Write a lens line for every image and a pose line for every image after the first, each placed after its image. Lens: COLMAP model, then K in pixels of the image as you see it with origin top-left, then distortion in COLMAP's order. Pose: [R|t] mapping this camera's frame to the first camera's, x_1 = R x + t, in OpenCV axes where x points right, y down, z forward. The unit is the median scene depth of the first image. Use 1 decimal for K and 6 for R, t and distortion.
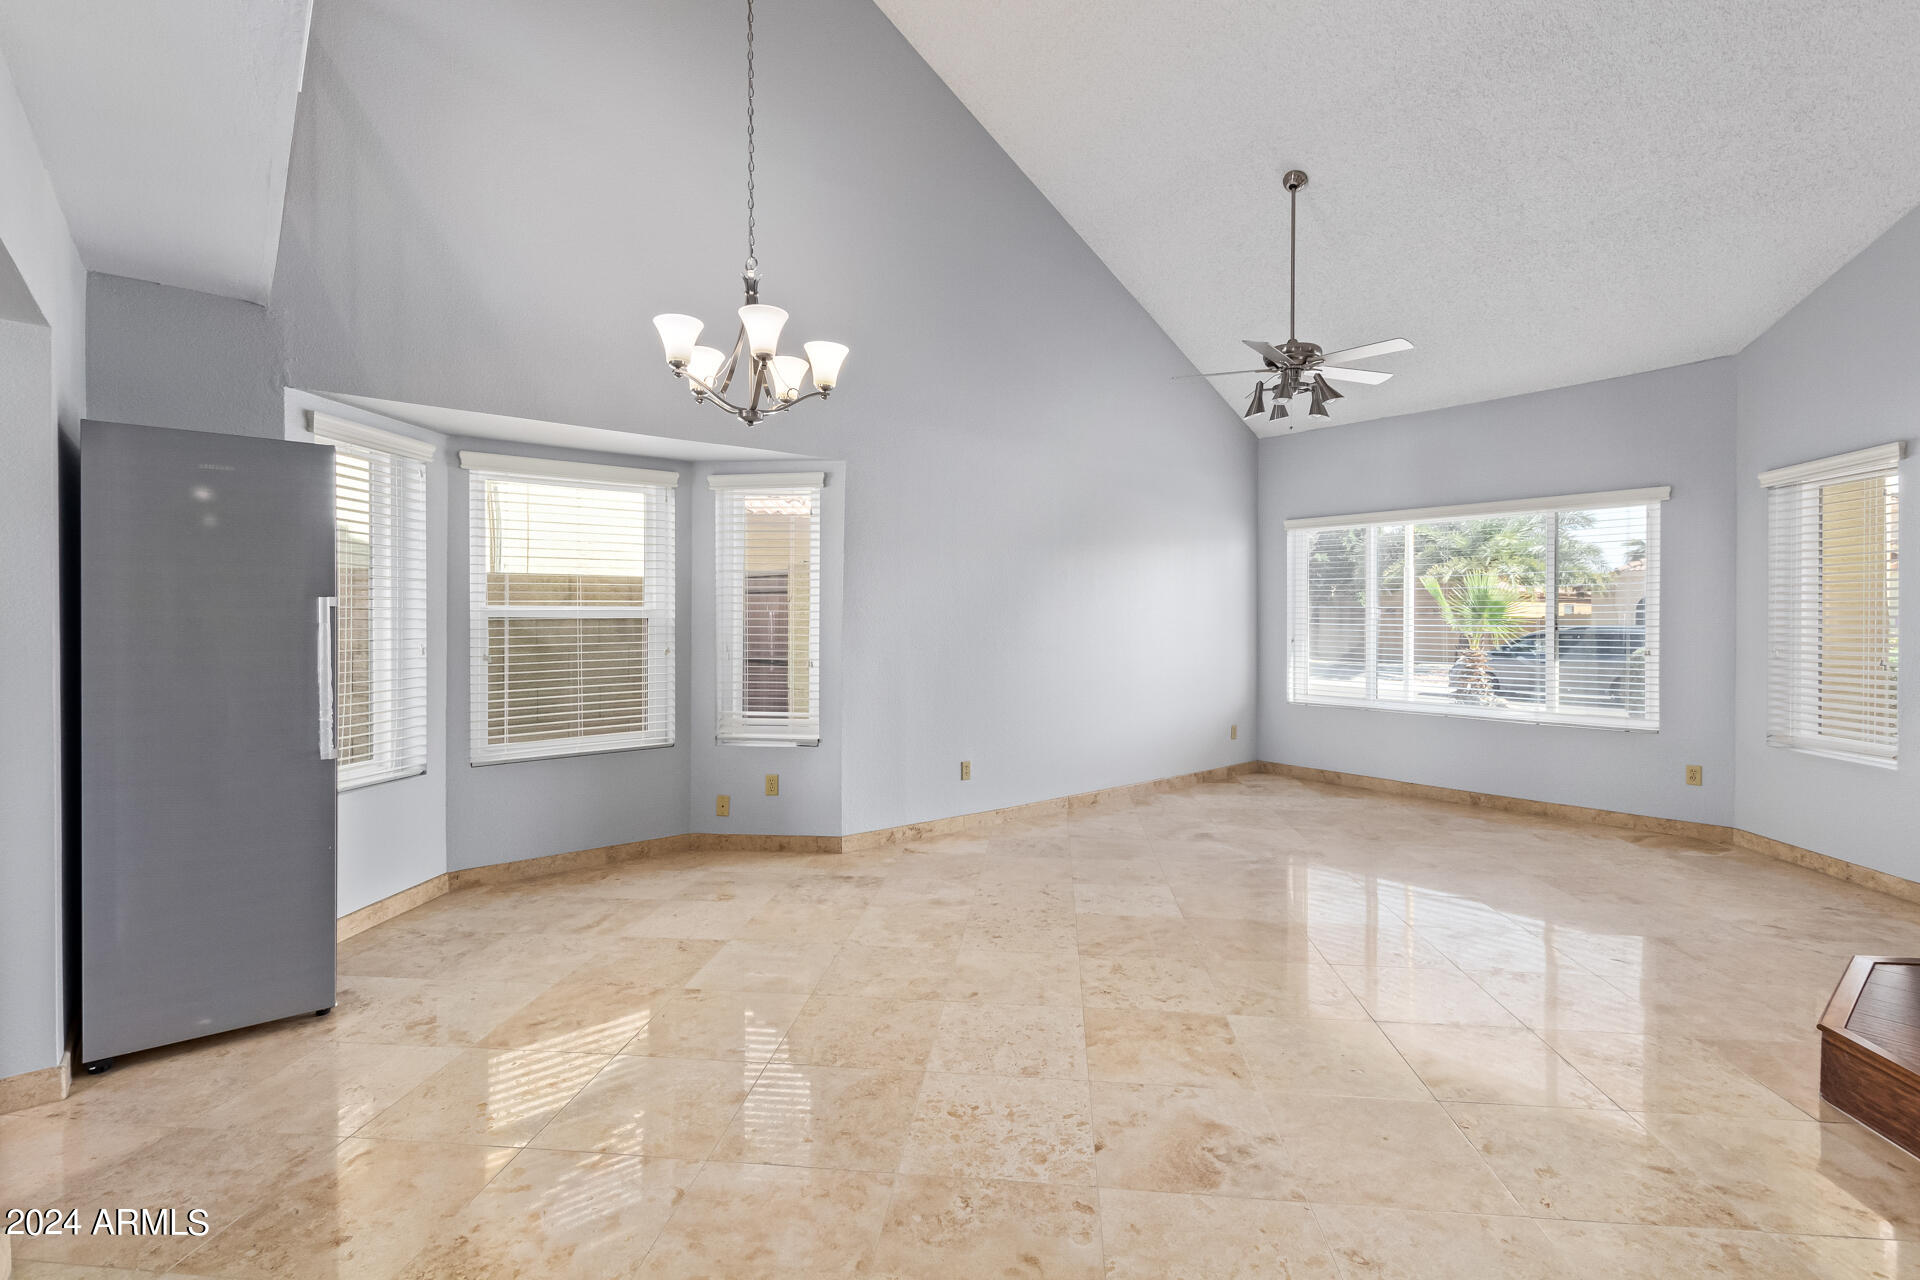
lens RADIAL K [[882.3, 0, 955.2], [0, 882.3, 622.4], [0, 0, 1]] dist [0.009981, -0.005177]
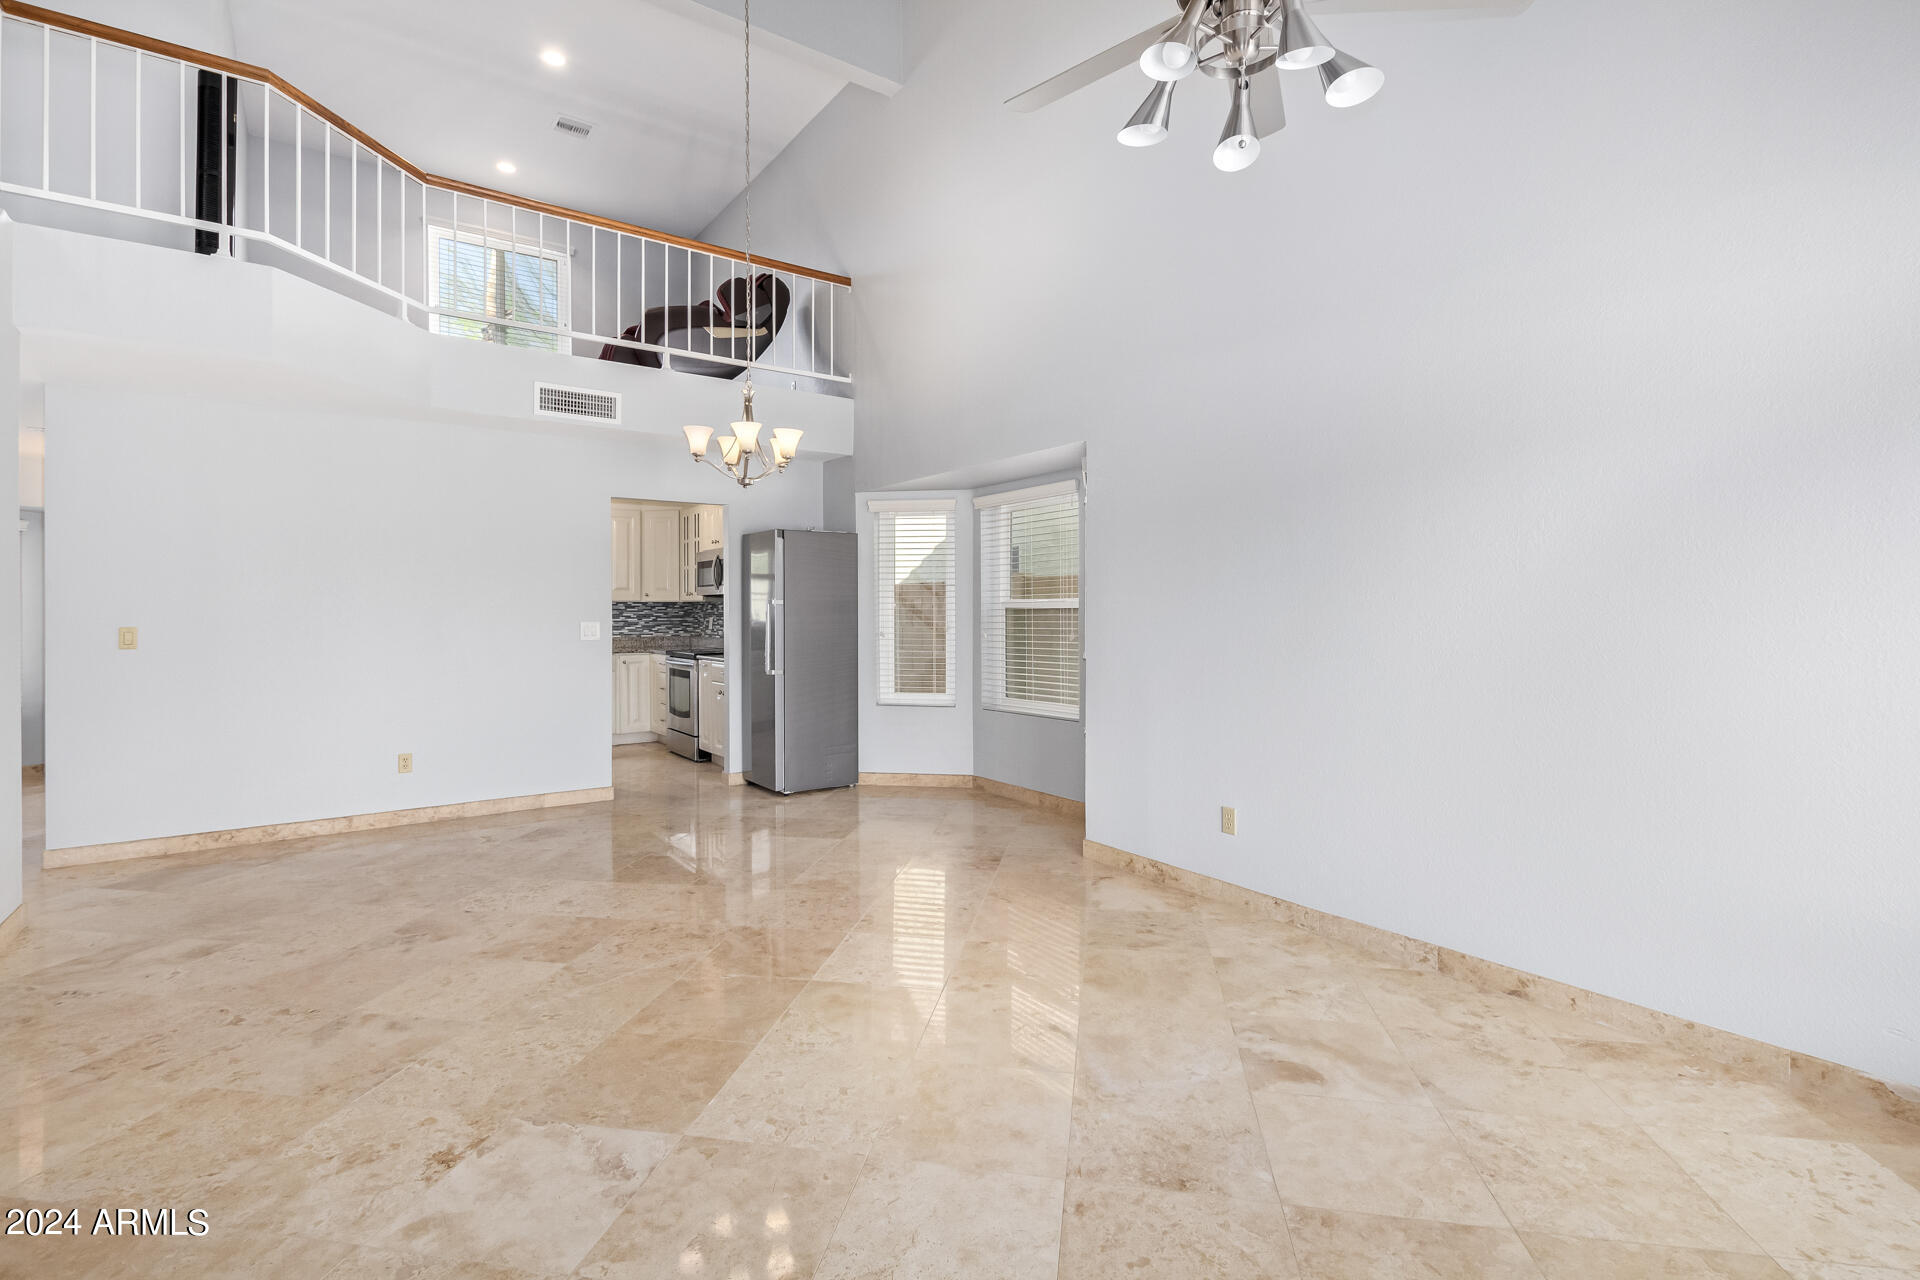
lens RADIAL K [[889.6, 0, 958.8], [0, 889.6, 611.0], [0, 0, 1]] dist [0.006442, -0.001007]
pose [[-0.067180, 0.000324, -0.997741, 0.992991], [0.001923, 0.999998, 0.000195, -0.001626], [0.997739, -0.001905, -0.067180, 1.114548]]
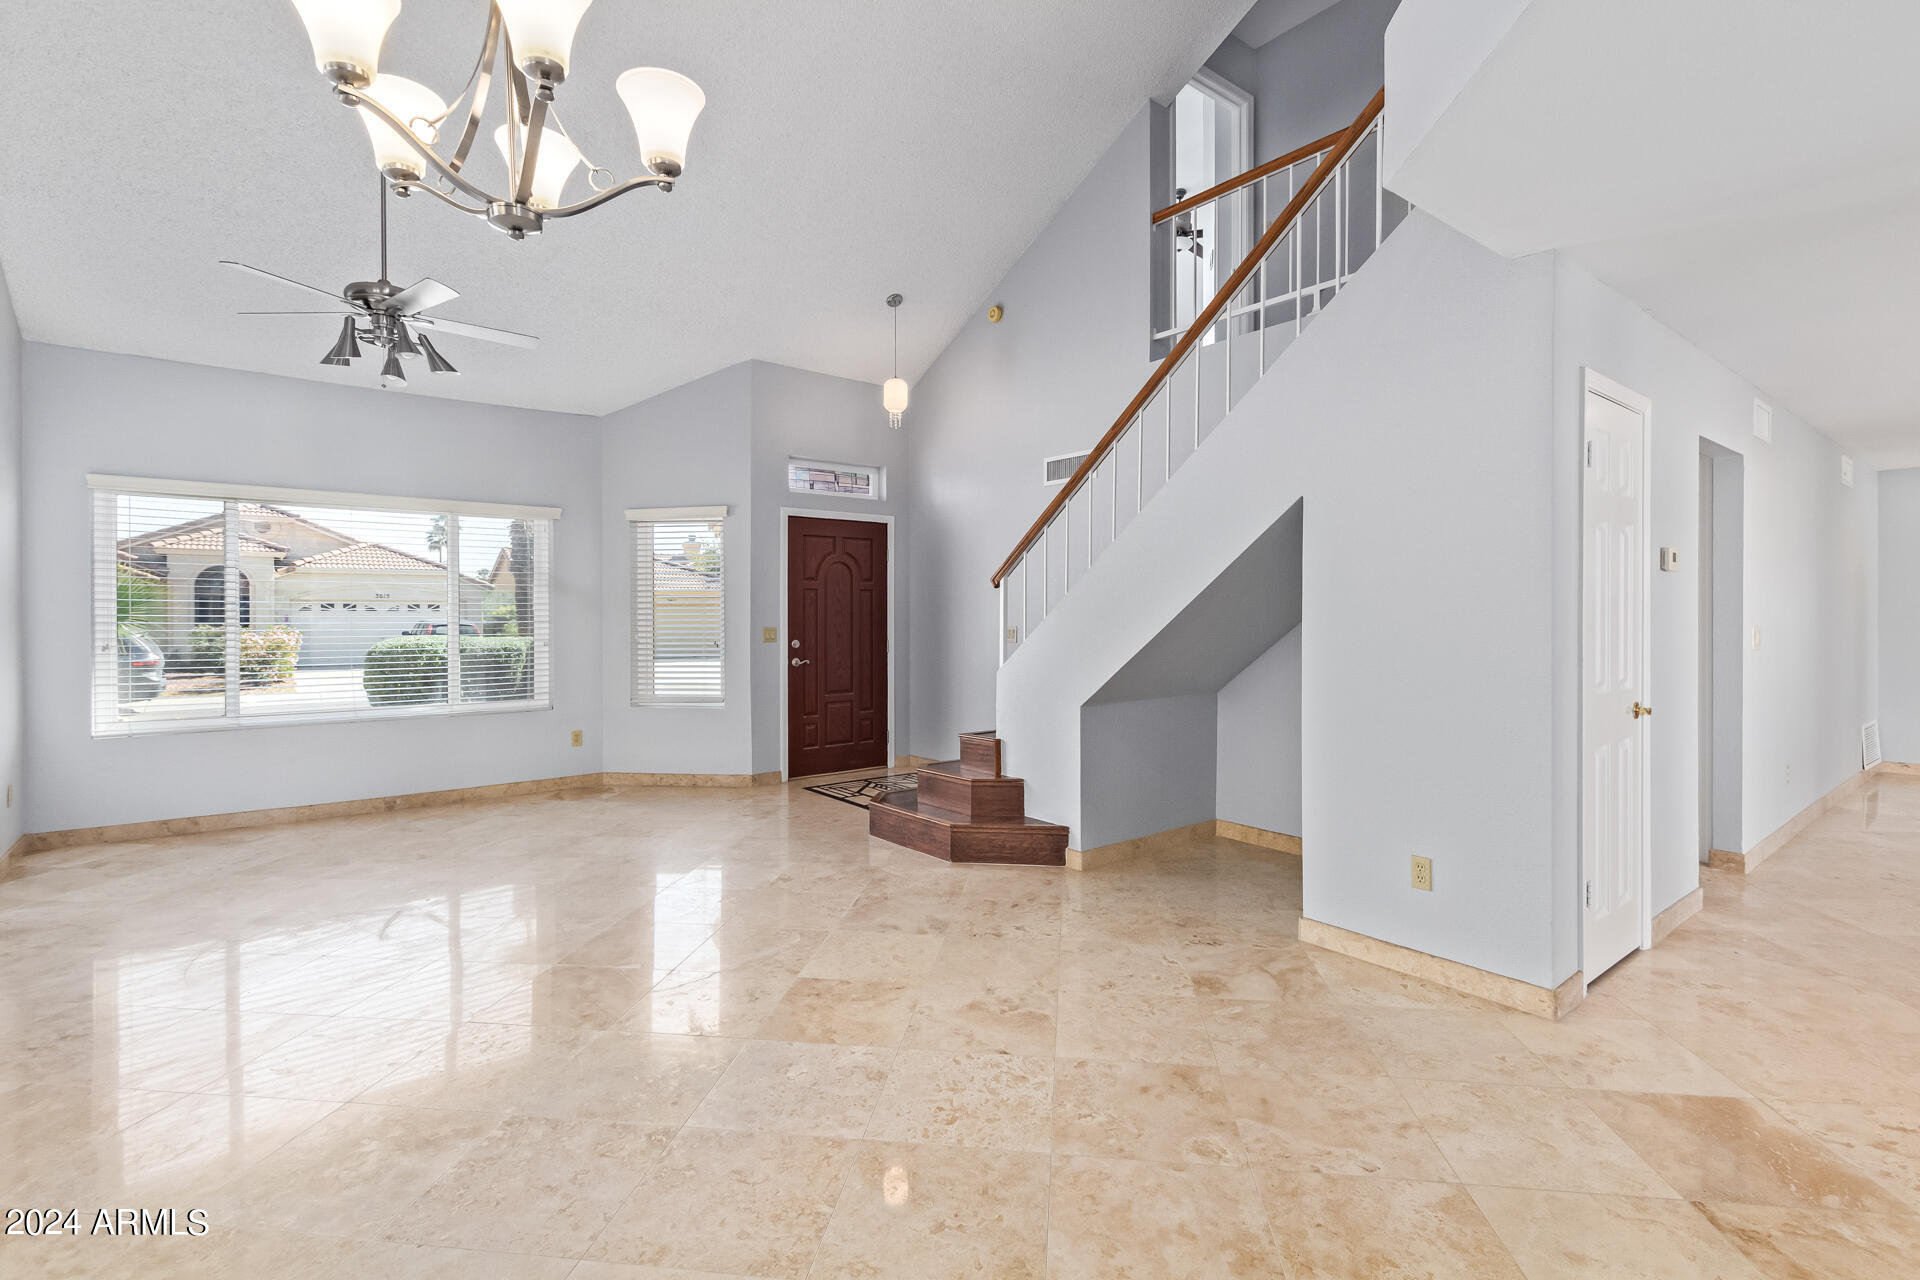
lens RADIAL K [[880.8, 0, 963.7], [0, 880.8, 617.6], [0, 0, 1]] dist [0.010135, -0.000175]
pose [[0.015953, -0.003765, 0.999866, -0.555356], [0.006671, 0.999971, 0.003659, -0.003131], [-0.999850, 0.006611, 0.015978, 0.548797]]
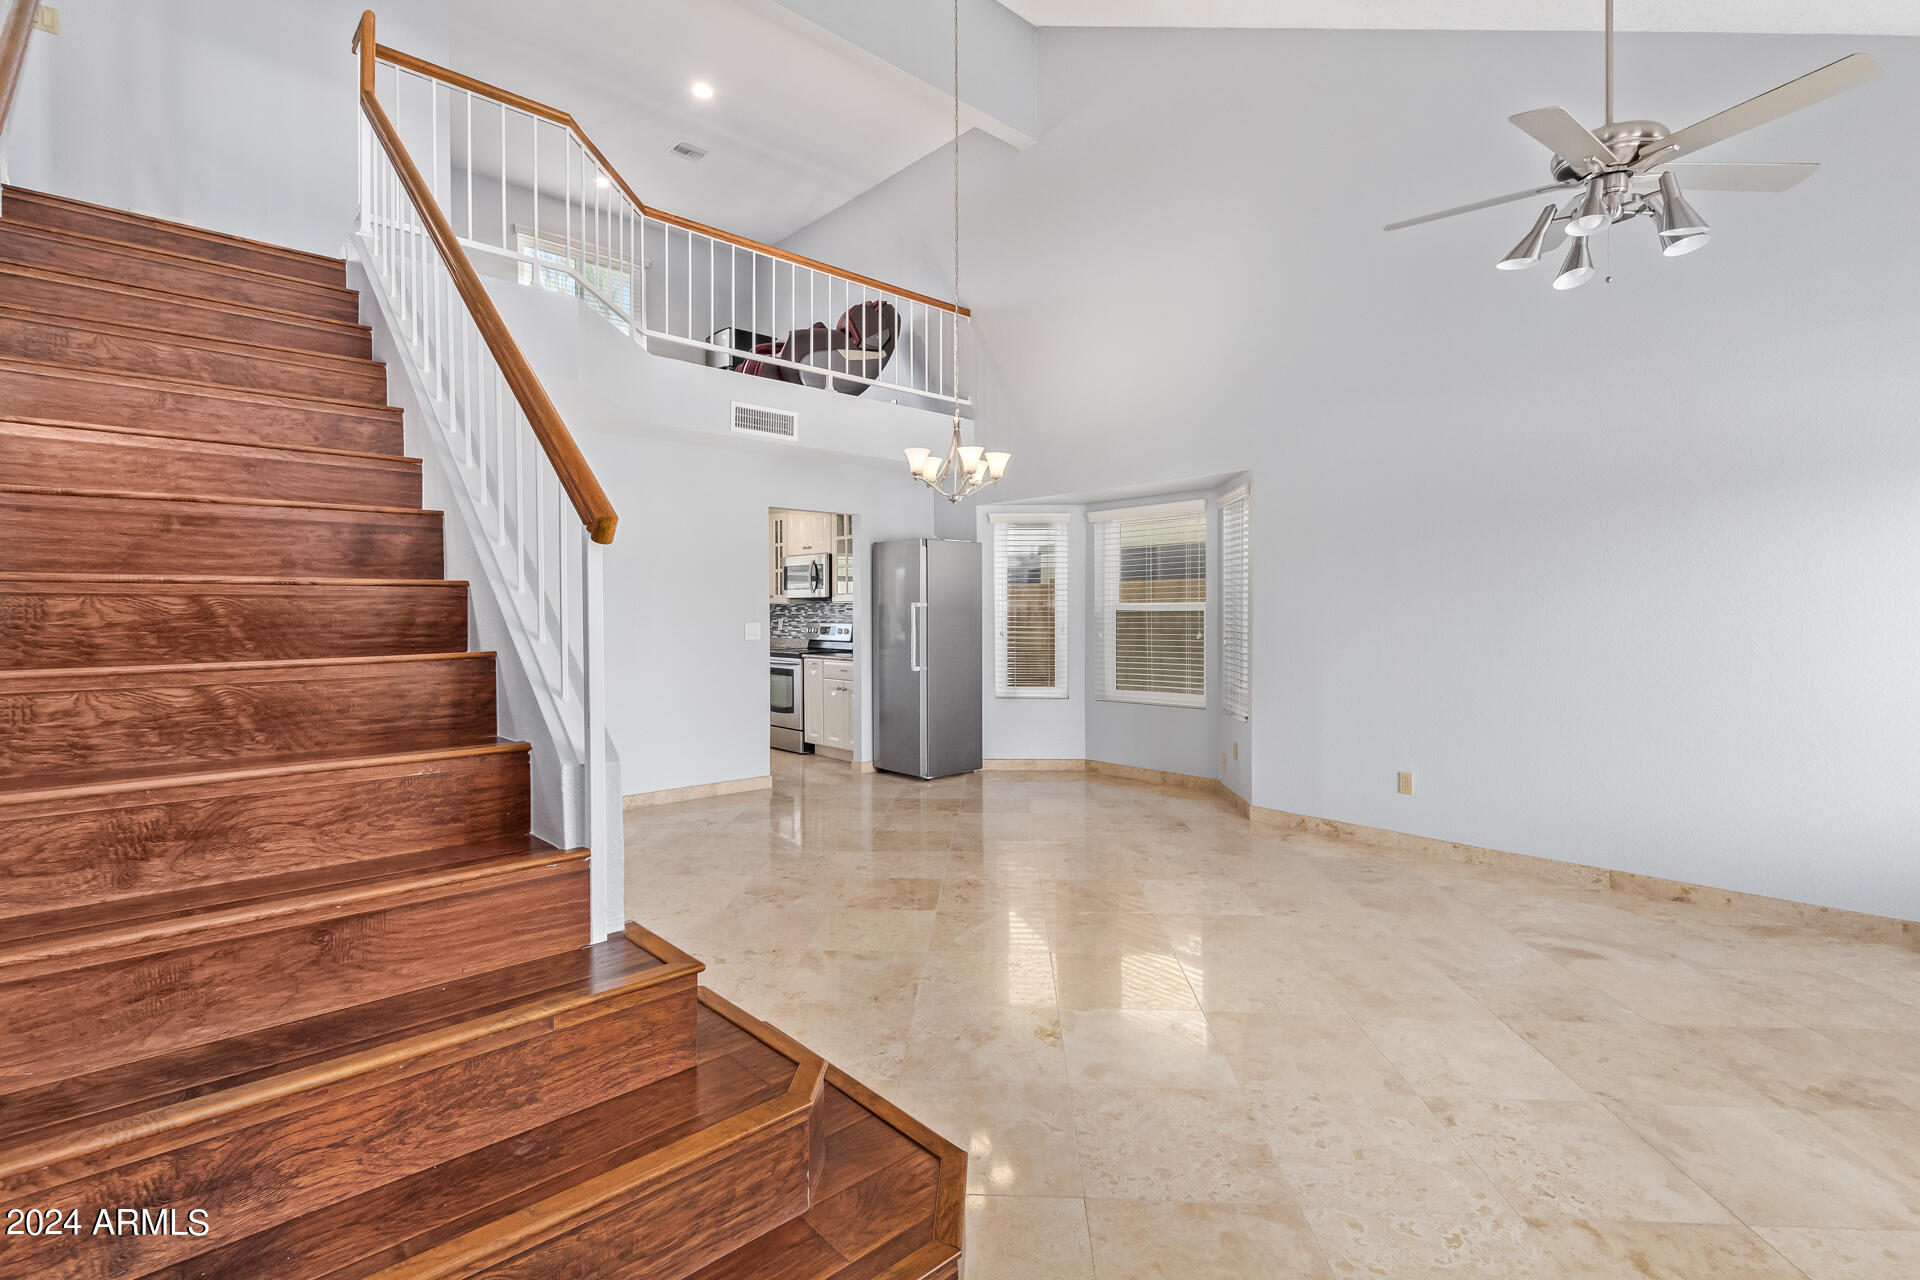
lens RADIAL K [[882.3, 0, 955.2], [0, 882.3, 622.4], [0, 0, 1]] dist [0.009981, -0.005177]
pose [[0.052919, 0.011910, -0.998528, 1.155689], [0.001524, 0.999927, 0.012008, -0.003760], [0.998598, -0.002157, 0.052897, 0.680260]]
